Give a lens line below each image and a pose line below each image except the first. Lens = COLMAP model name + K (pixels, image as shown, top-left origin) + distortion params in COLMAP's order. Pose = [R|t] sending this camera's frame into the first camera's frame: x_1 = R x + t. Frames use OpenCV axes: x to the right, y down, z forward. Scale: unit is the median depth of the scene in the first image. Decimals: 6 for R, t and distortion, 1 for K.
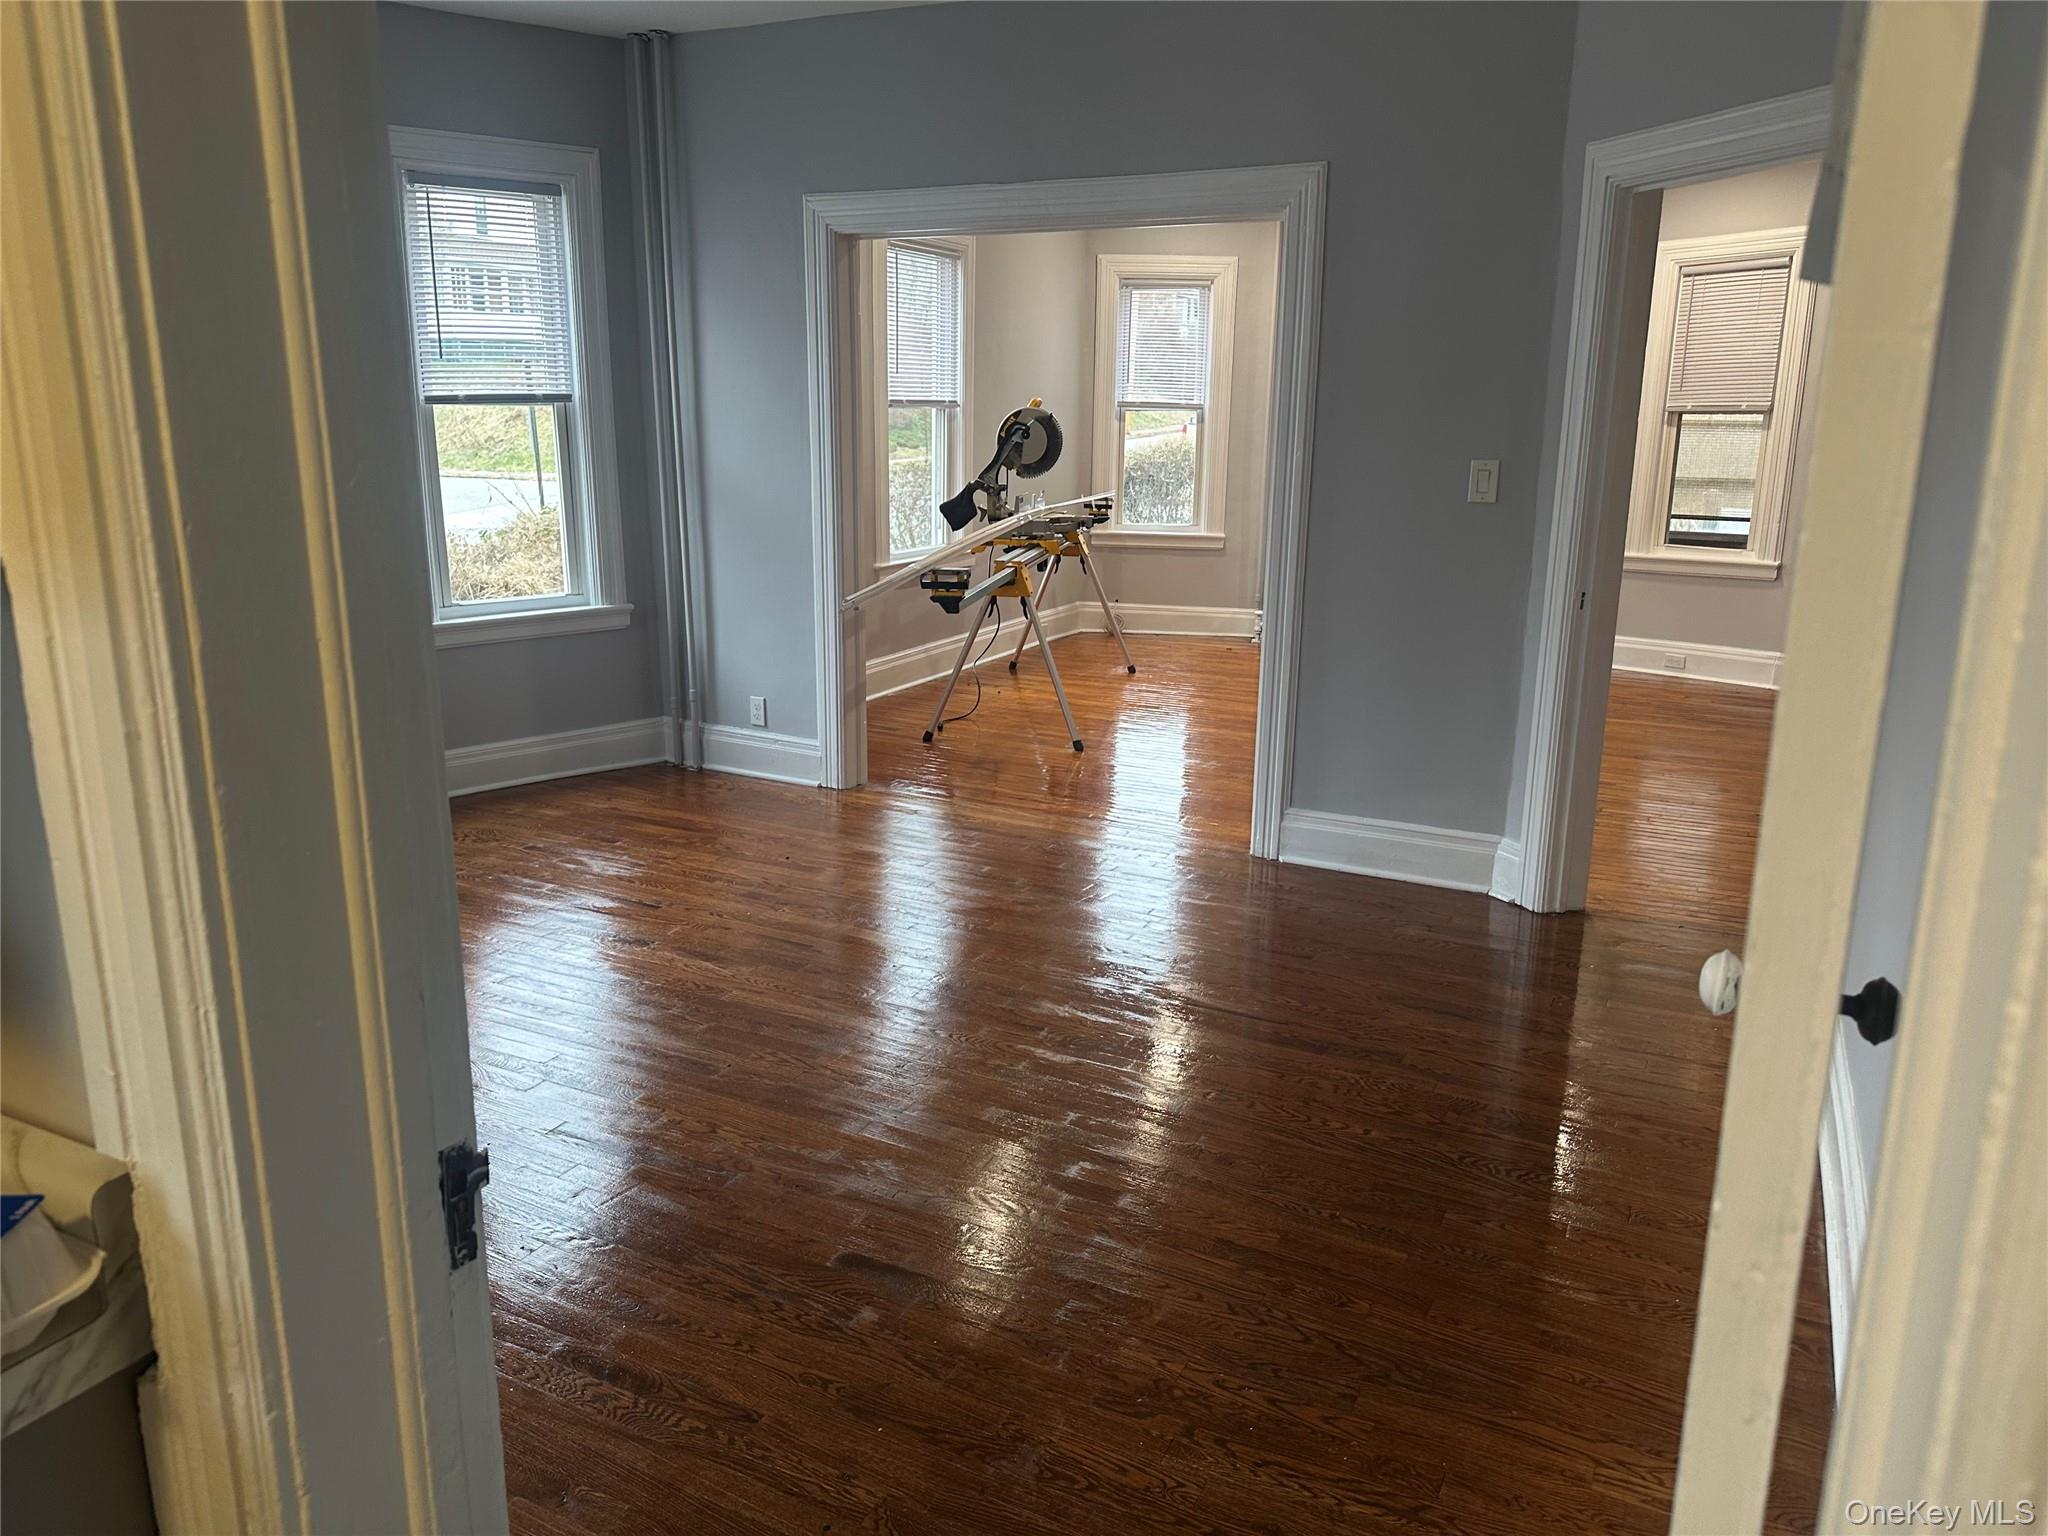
lens RADIAL K [[1426.1, 0, 1011.7], [0, 1426.1, 773.4], [0, 0, 1]] dist [0.032574, -0.030347]
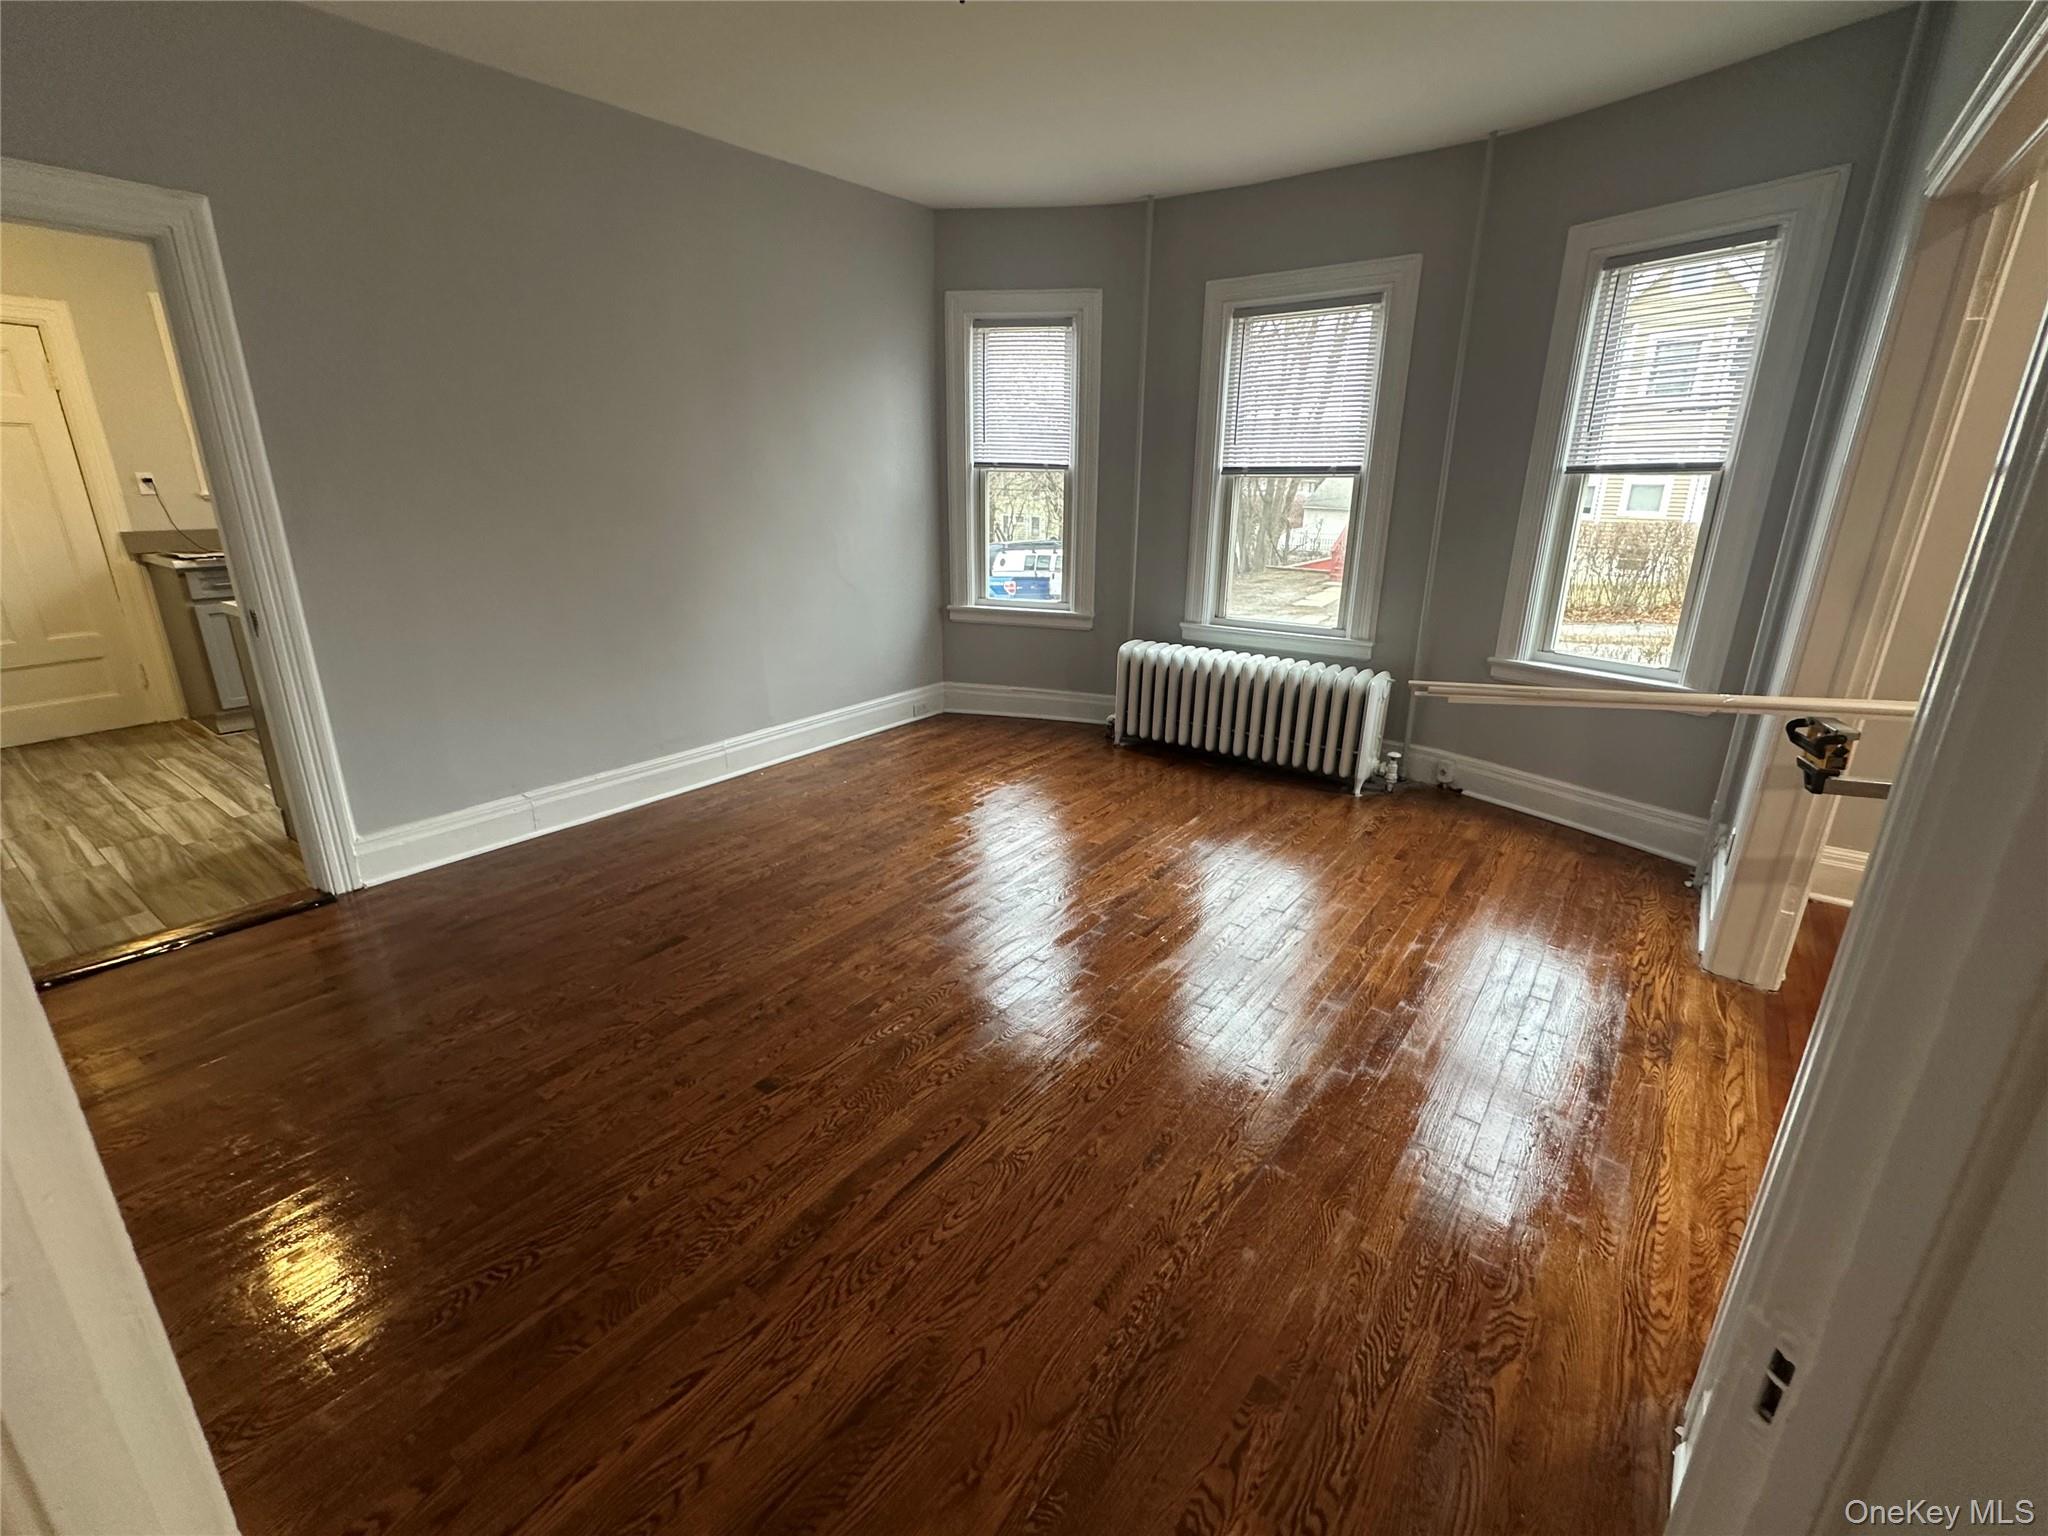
lens RADIAL K [[899.0, 0, 1020.8], [0, 899.0, 768.6], [0, 0, 1]] dist [0.002837, 0.000109]
pose [[-0.163154, 0.309127, -0.936921, 0.483490], [-0.247923, 0.906327, 0.342205, -0.214576], [0.954942, 0.288117, -0.071231, 0.828310]]
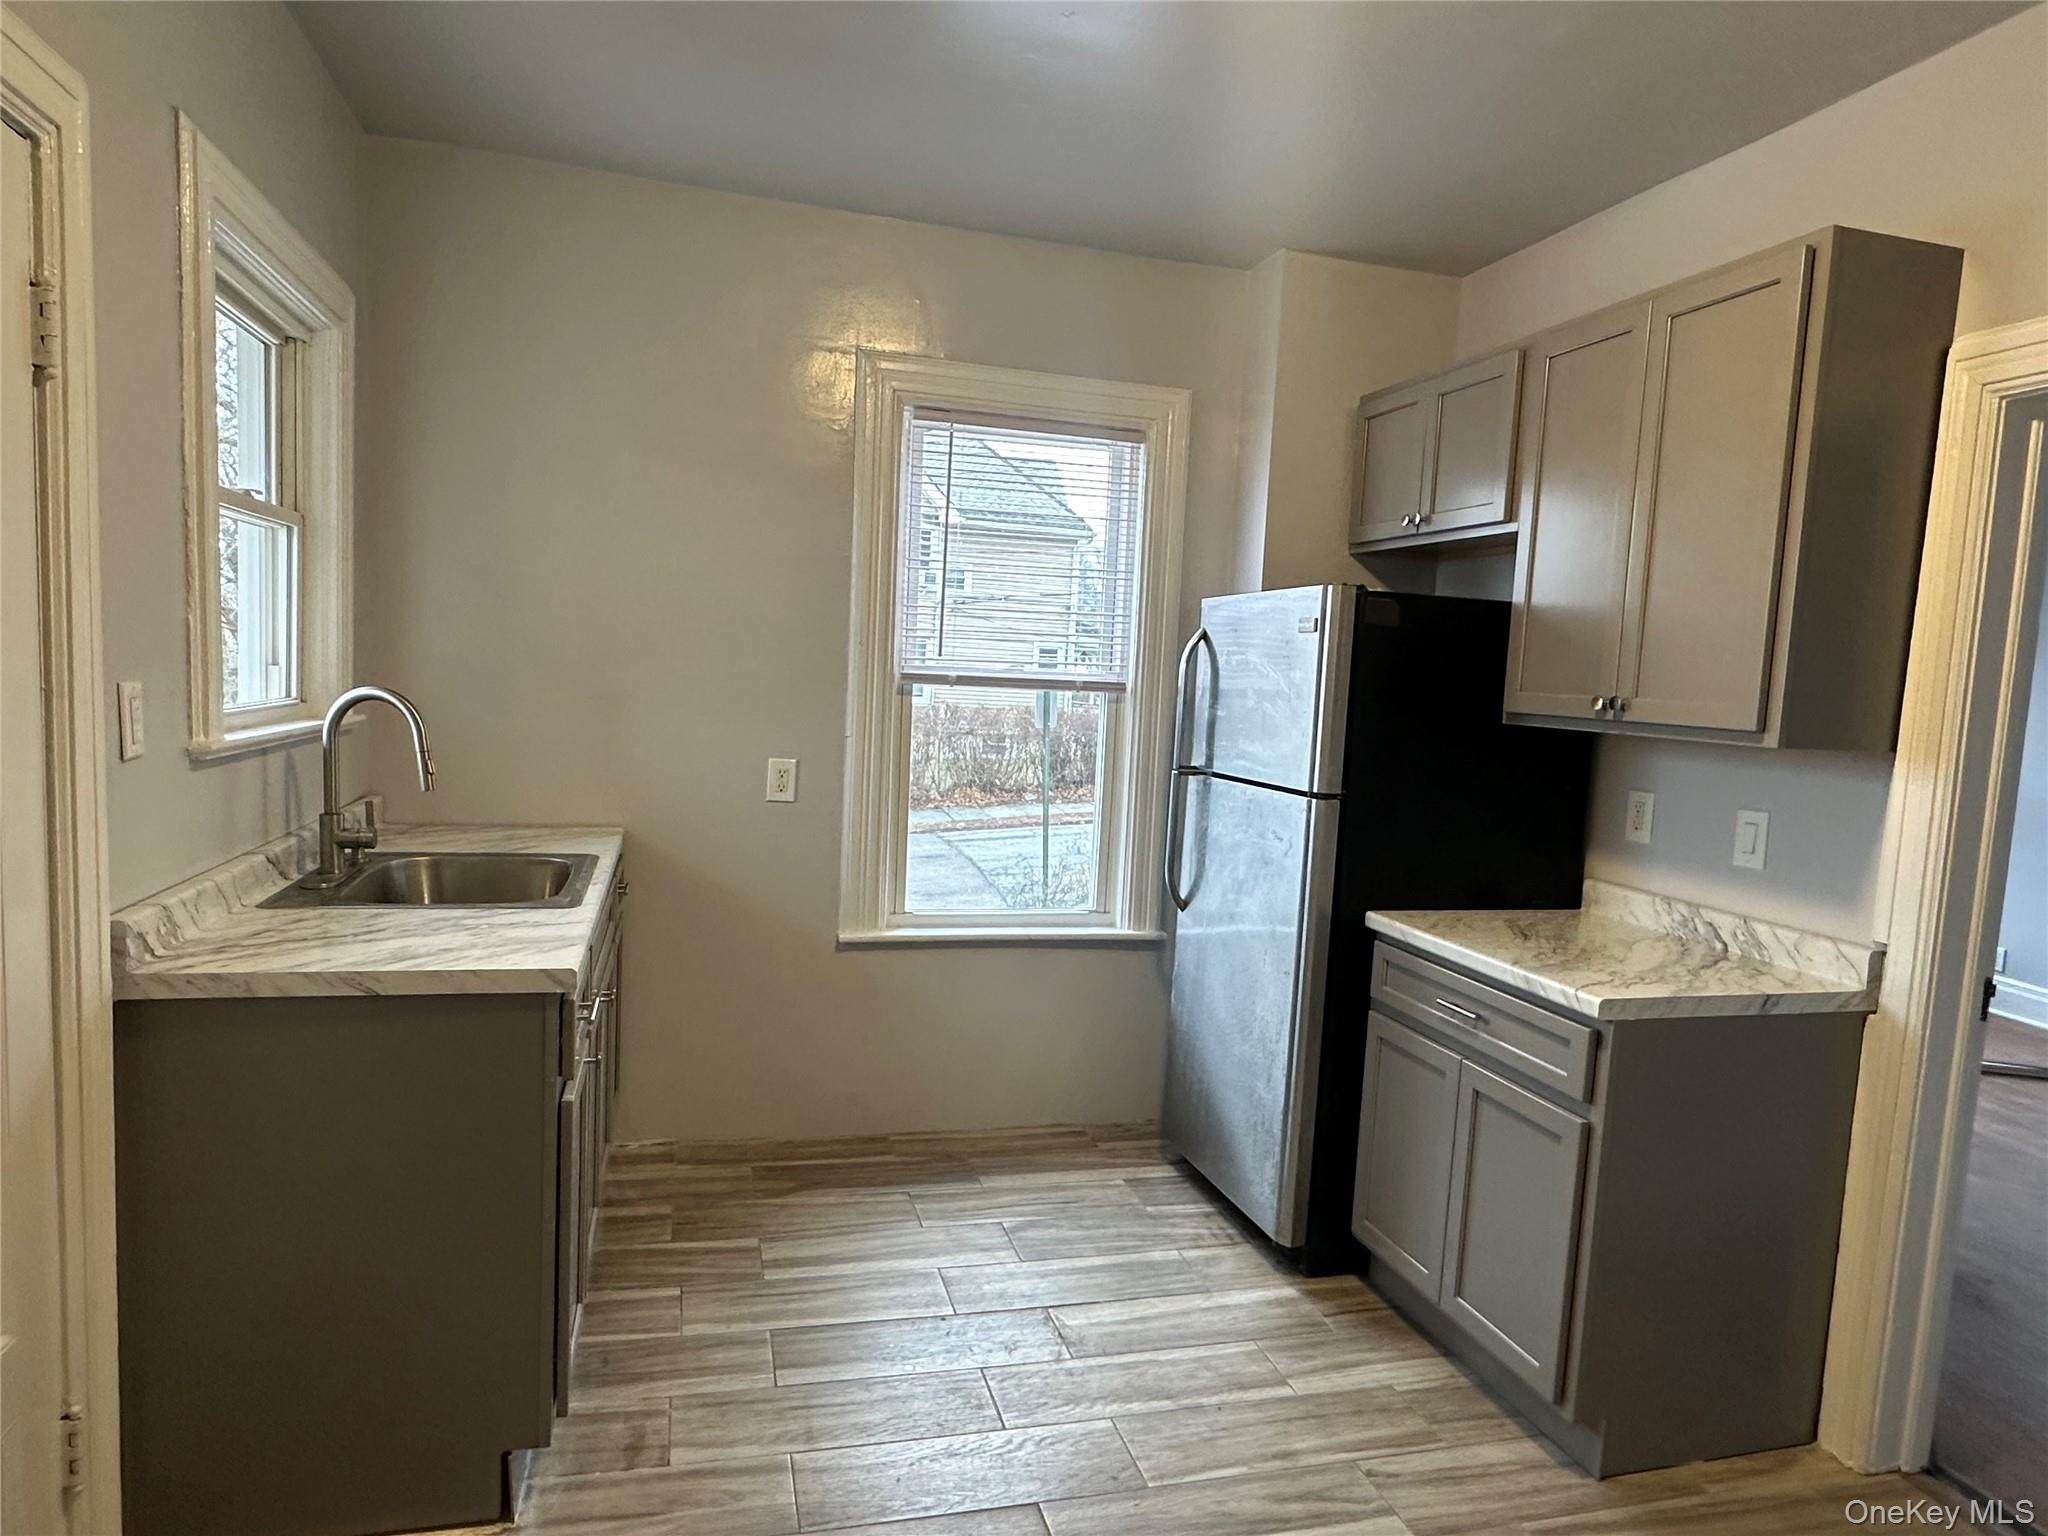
lens RADIAL K [[1213.2, 0, 1021.3], [0, 1213.2, 781.4], [0, 0, 1]] dist [-0.008495, 0.001869]
pose [[0.670461, 0.101178, -0.735013, 0.011543], [-0.227040, 0.971114, -0.073421, 0.103054], [0.706353, 0.216103, 0.674066, -0.464467]]
